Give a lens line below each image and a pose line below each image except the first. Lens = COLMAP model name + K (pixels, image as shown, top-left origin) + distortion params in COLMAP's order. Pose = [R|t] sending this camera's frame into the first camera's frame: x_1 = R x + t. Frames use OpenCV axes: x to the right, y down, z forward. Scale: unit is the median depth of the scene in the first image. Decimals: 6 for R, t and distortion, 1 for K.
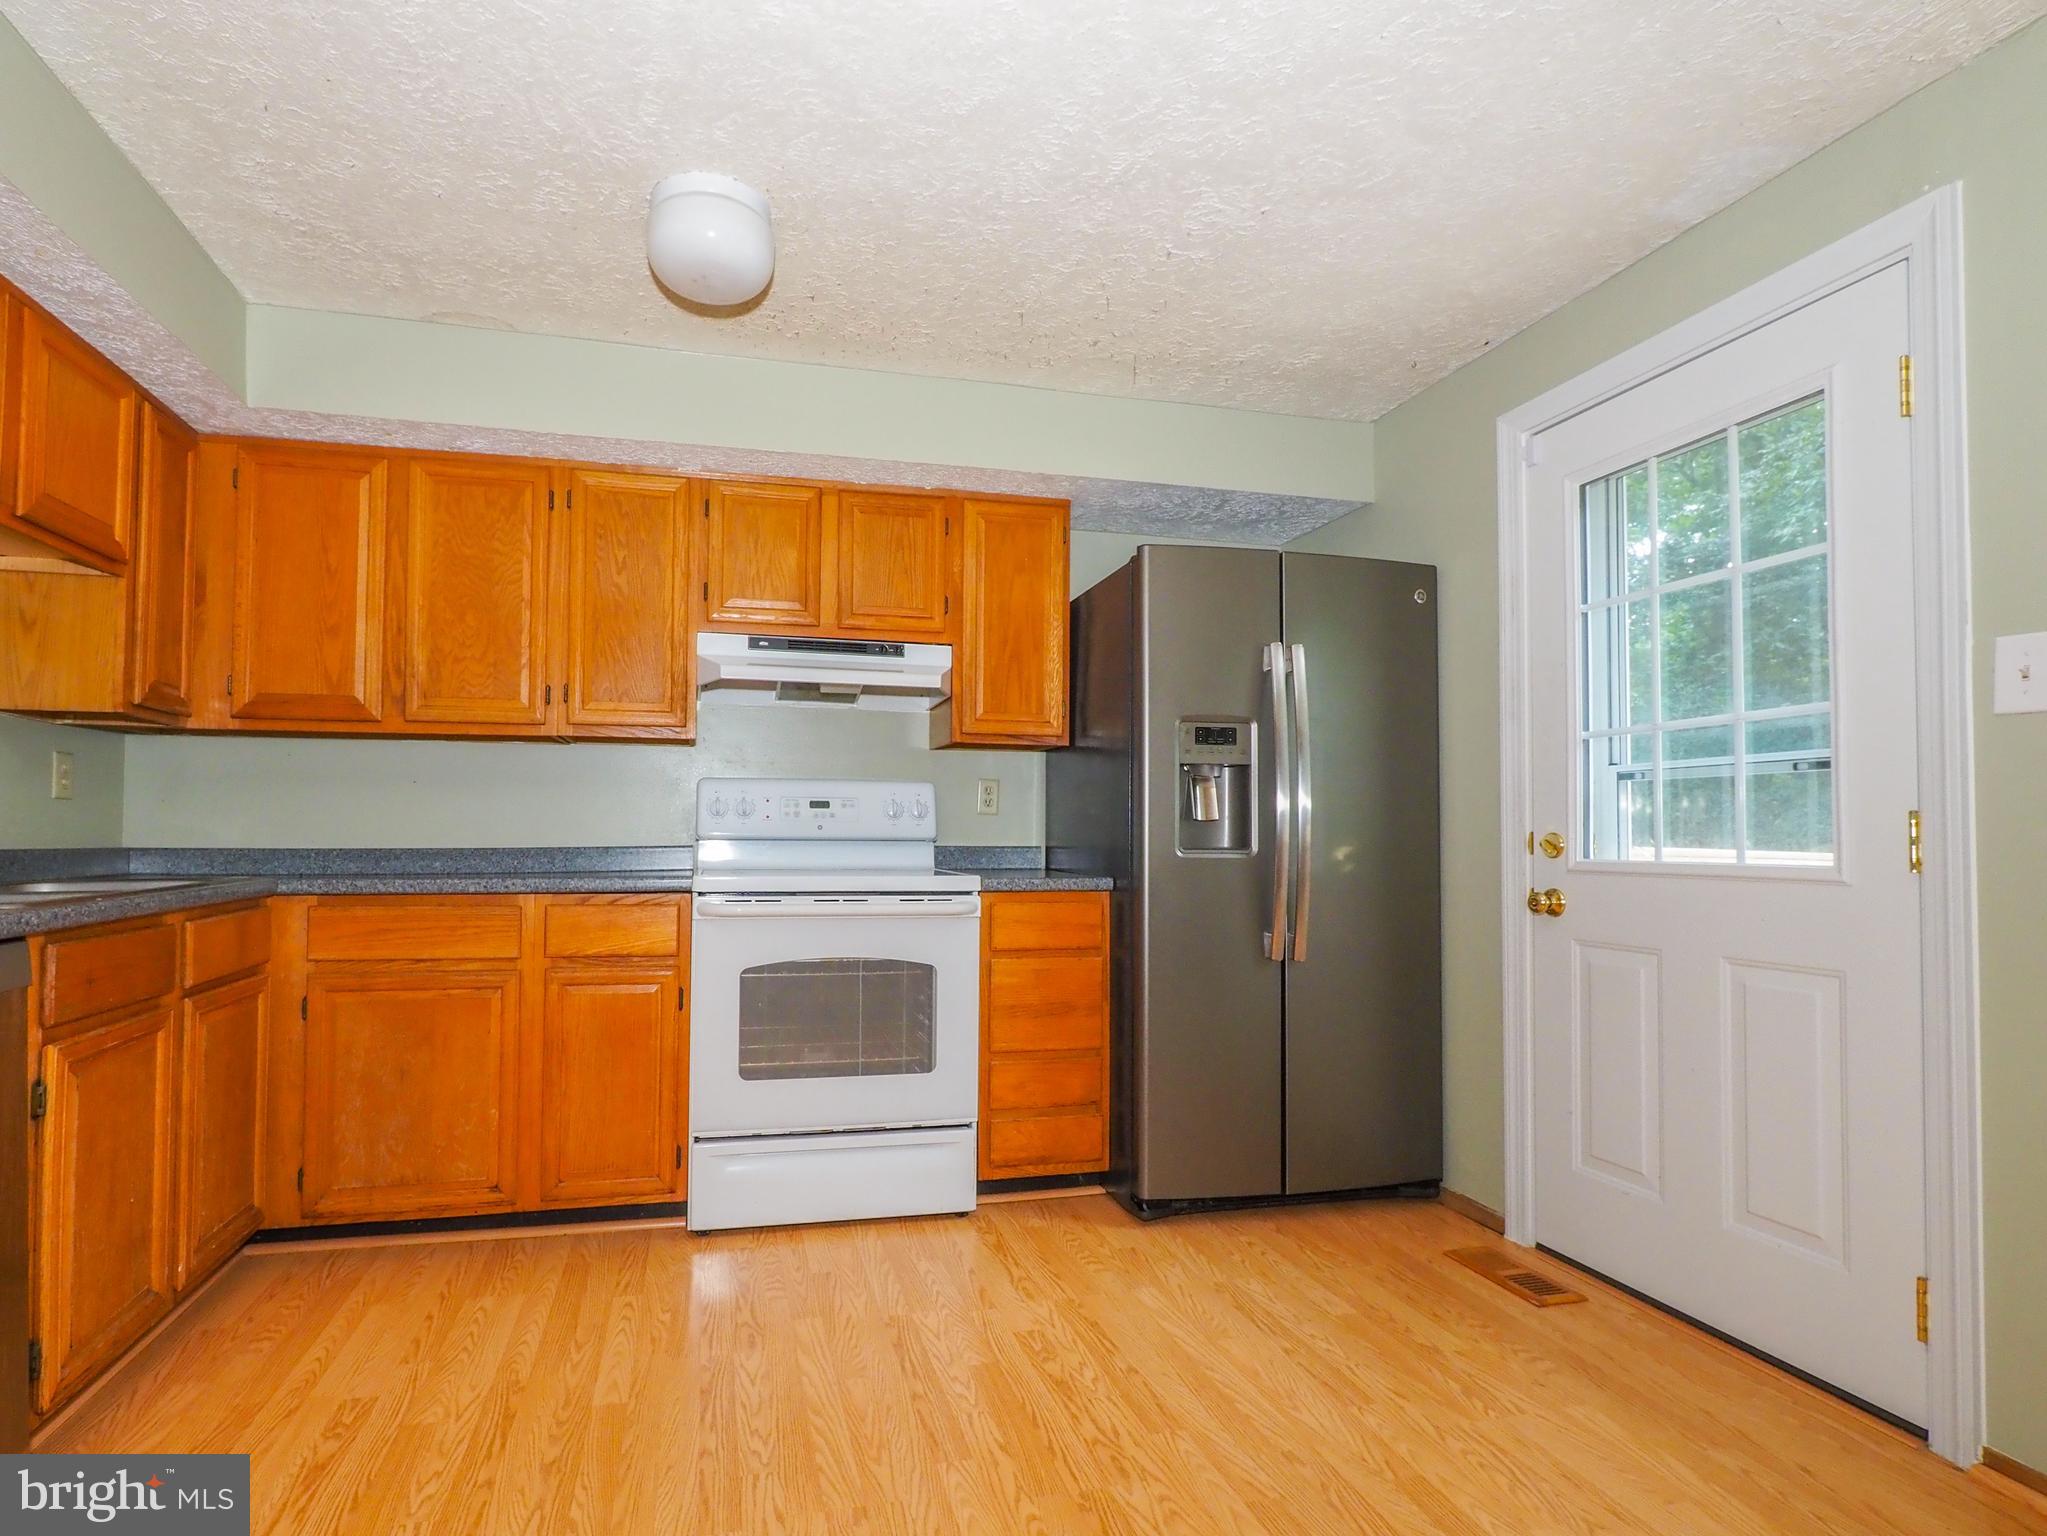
lens RADIAL K [[1019.4, 0, 959.6], [0, 1019.4, 805.8], [0, 0, 1]] dist [-0.004993, 0.002370]
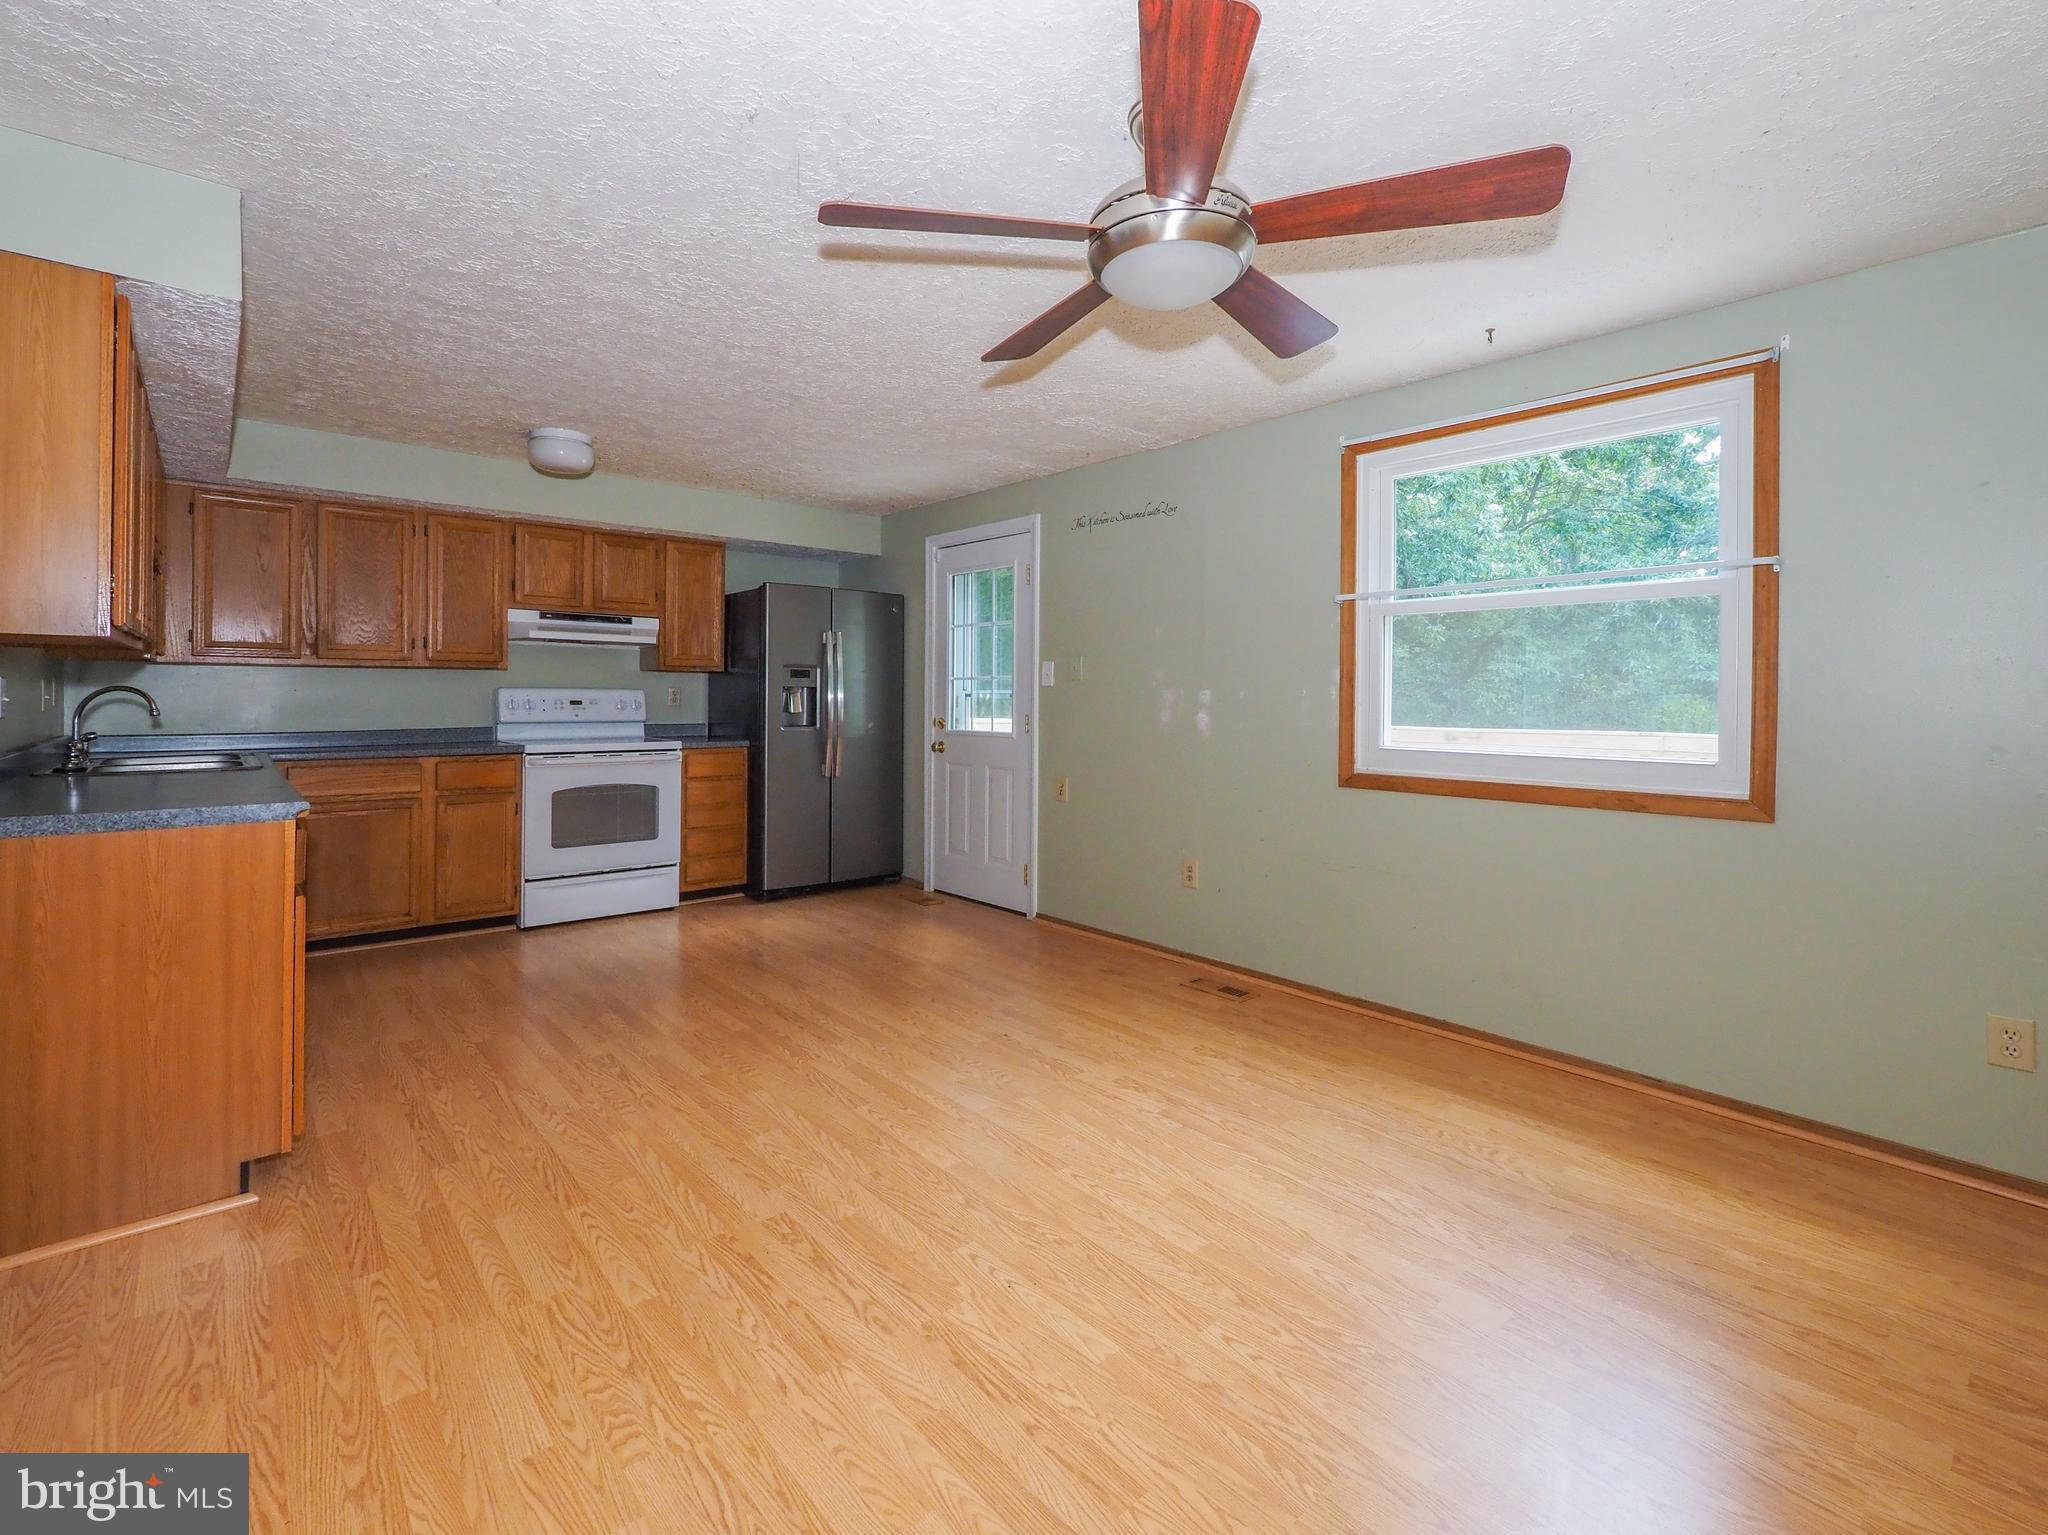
lens RADIAL K [[881.1, 0, 1058.8], [0, 881.1, 702.5], [0, 0, 1]] dist [-0.011715, -0.000113]
pose [[0.872918, -0.001911, 0.487864, -0.175585], [-0.016937, 0.999271, 0.034219, -0.079886], [-0.487573, -0.038133, 0.872249, -0.874338]]
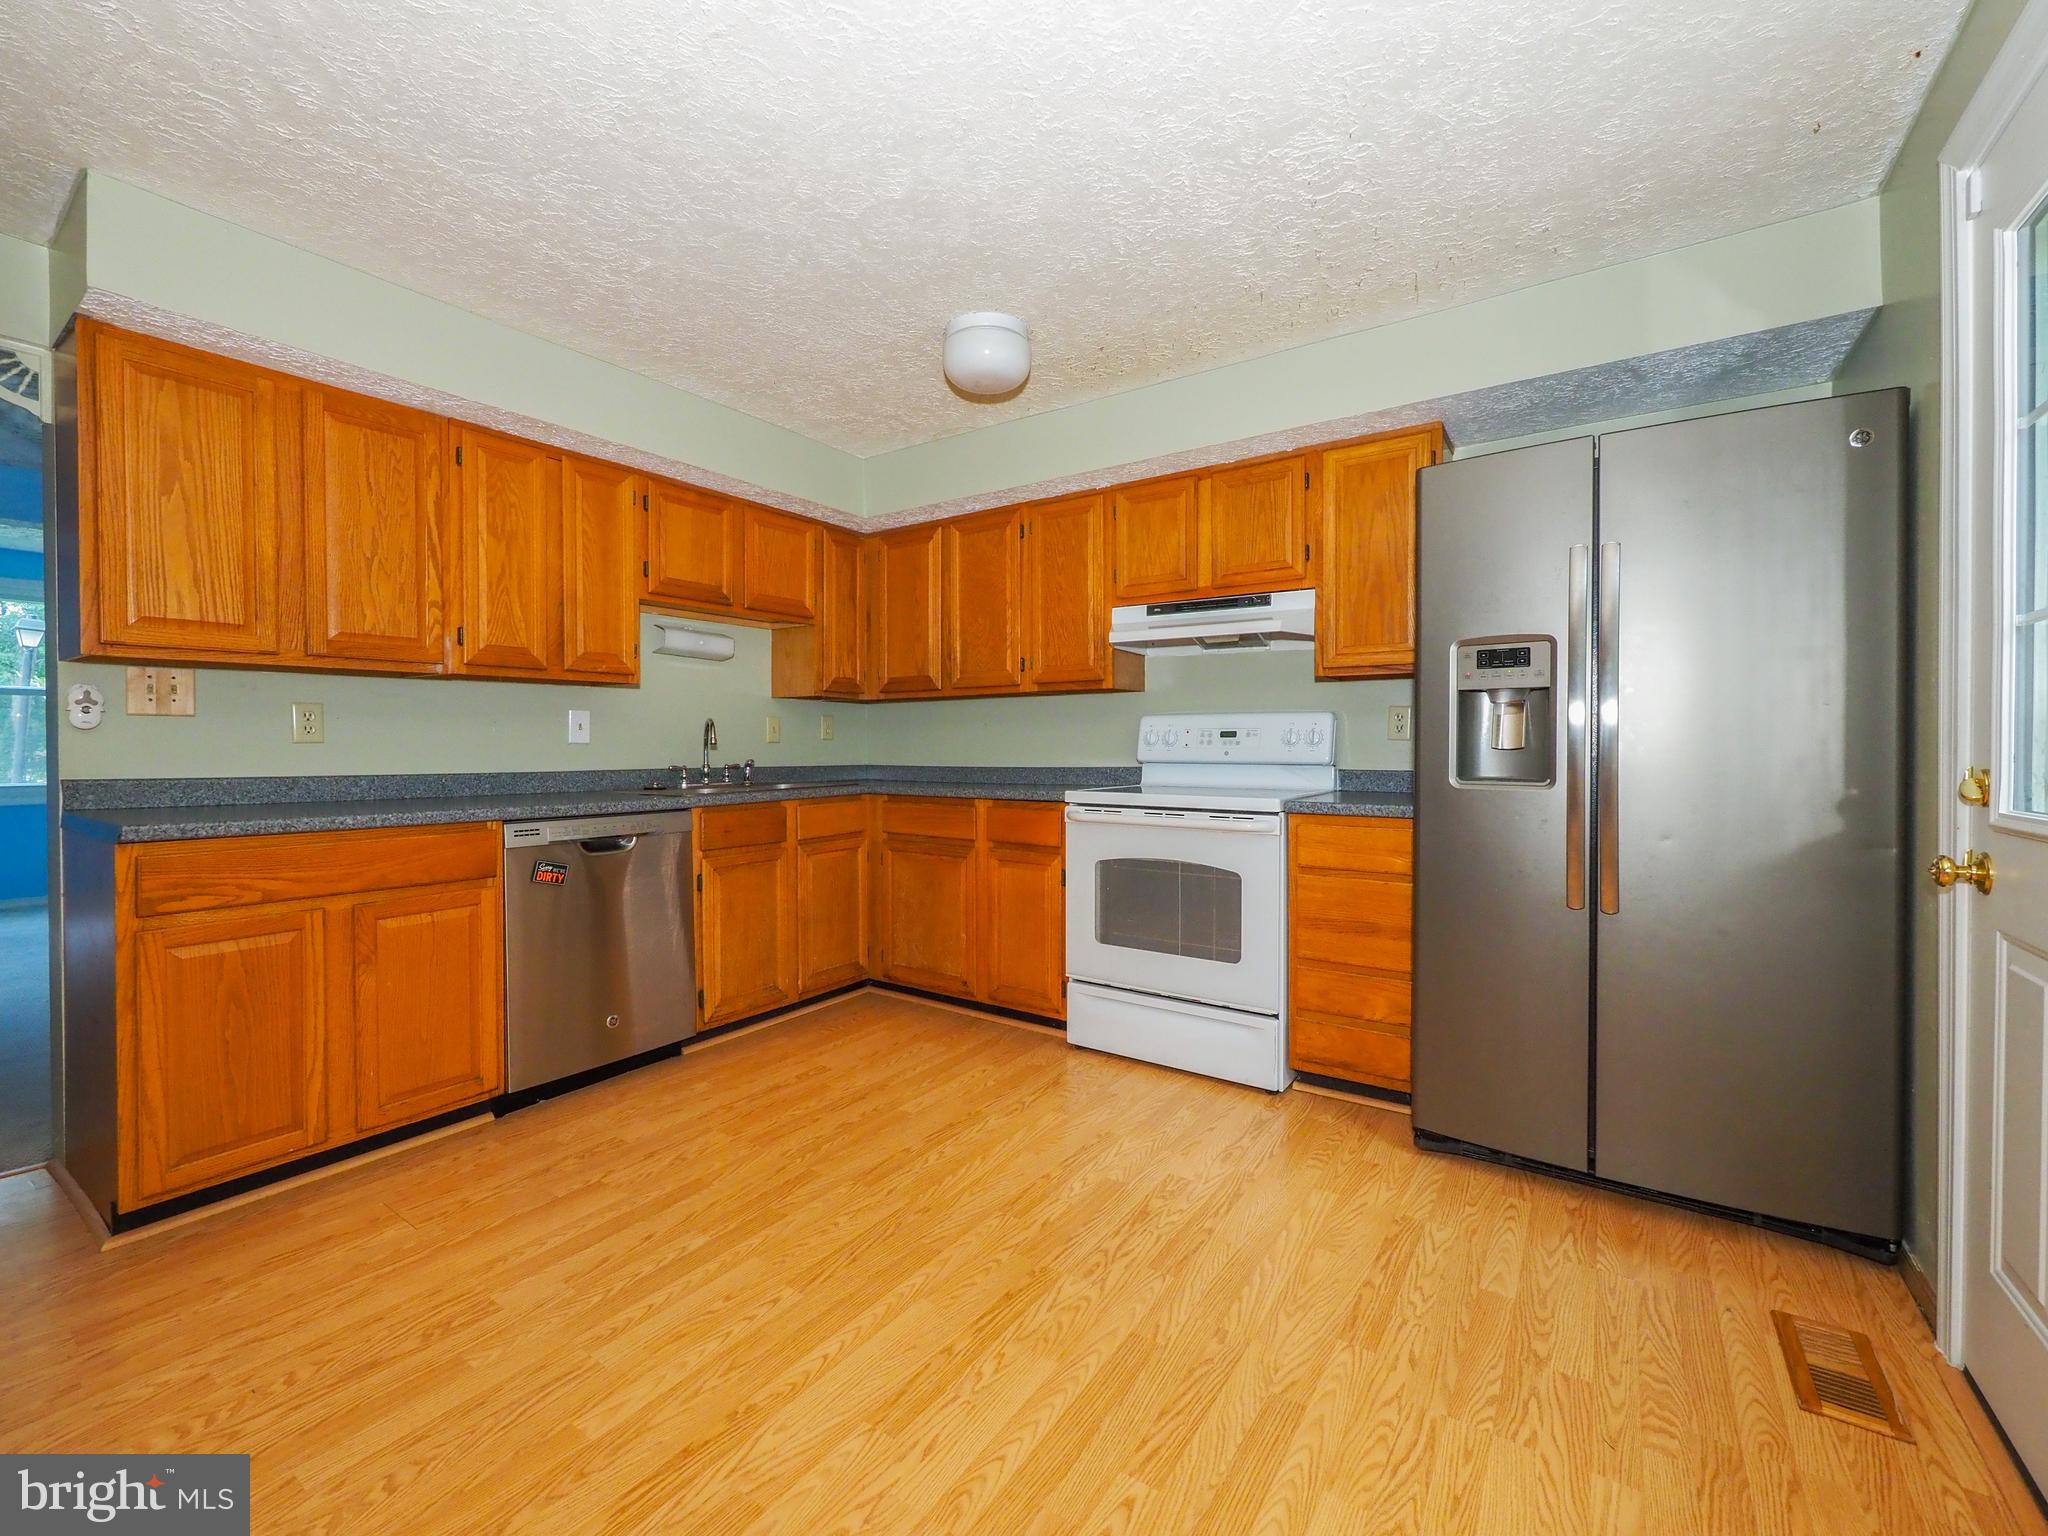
lens RADIAL K [[881.1, 0, 1017.2], [0, 881.1, 762.1], [0, 0, 1]] dist [-0.011715, -0.000113]
pose [[0.668331, 0.009306, -0.743806, 0.547937], [0.024317, 0.999114, 0.034350, -0.012522], [0.743467, -0.041044, 0.667512, 0.140147]]
